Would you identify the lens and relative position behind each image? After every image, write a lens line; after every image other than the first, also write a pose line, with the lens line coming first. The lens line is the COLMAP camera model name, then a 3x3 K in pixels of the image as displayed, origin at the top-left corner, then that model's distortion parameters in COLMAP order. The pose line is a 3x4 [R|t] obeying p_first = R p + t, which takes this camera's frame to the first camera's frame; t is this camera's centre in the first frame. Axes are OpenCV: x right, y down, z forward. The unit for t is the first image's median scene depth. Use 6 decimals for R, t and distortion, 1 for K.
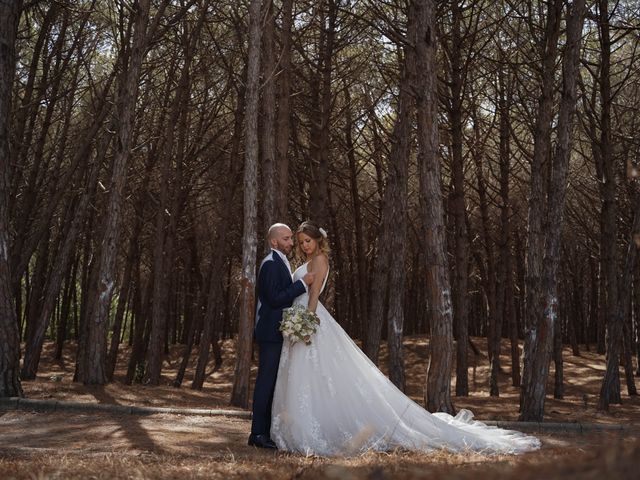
lens RADIAL K [[579.9, 0, 320.0], [0, 579.9, 240.0], [0, 0, 1]] dist [-0.068925, -0.004377]
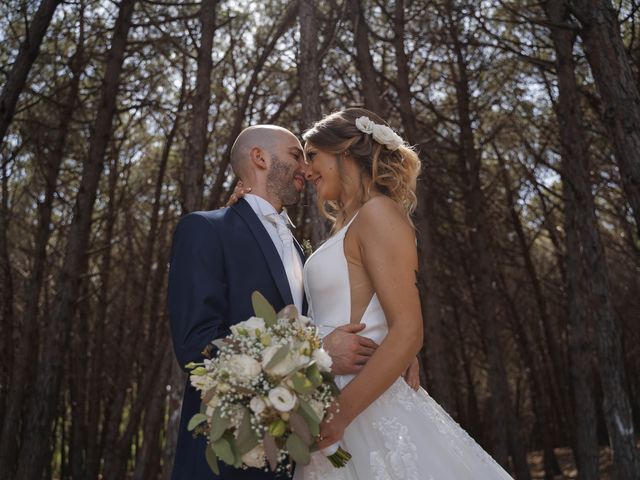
lens RADIAL K [[579.9, 0, 320.0], [0, 579.9, 240.0], [0, 0, 1]] dist [-0.068925, -0.004377]
pose [[0.945162, -0.169912, -0.278924, 0.021472], [0.113449, 0.971642, -0.207464, 0.034189], [0.306265, 0.164444, 0.937636, 0.224889]]
